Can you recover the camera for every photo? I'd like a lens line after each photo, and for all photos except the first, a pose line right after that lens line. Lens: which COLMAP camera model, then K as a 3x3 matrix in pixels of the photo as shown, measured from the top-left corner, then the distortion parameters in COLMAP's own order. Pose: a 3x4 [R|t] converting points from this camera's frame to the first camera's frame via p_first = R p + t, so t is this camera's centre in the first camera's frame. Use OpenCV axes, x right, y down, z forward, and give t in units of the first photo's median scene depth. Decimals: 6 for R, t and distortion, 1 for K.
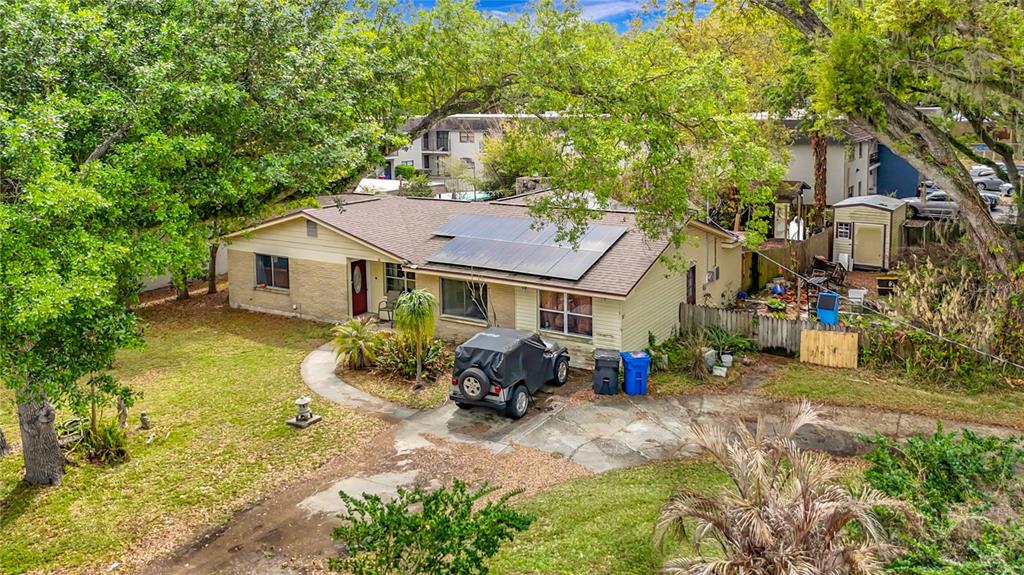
lens RADIAL K [[766.6, 0, 514.0], [0, 766.6, 222.0], [0, 0, 1]] dist [0.006392, -0.003489]
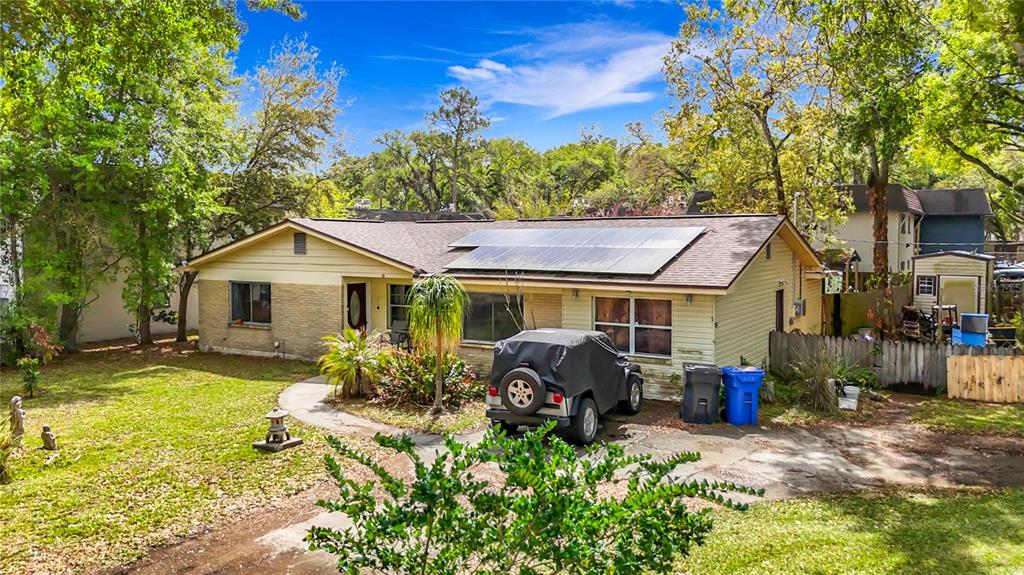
lens RADIAL K [[770.4, 0, 491.9], [0, 770.4, 287.4], [0, 0, 1]] dist [0.015332, -0.006355]
pose [[0.999728, 0.007976, -0.021898, -0.055345], [-0.009506, 0.997453, -0.070694, 0.140160], [0.021278, 0.070883, 0.997258, 0.251236]]
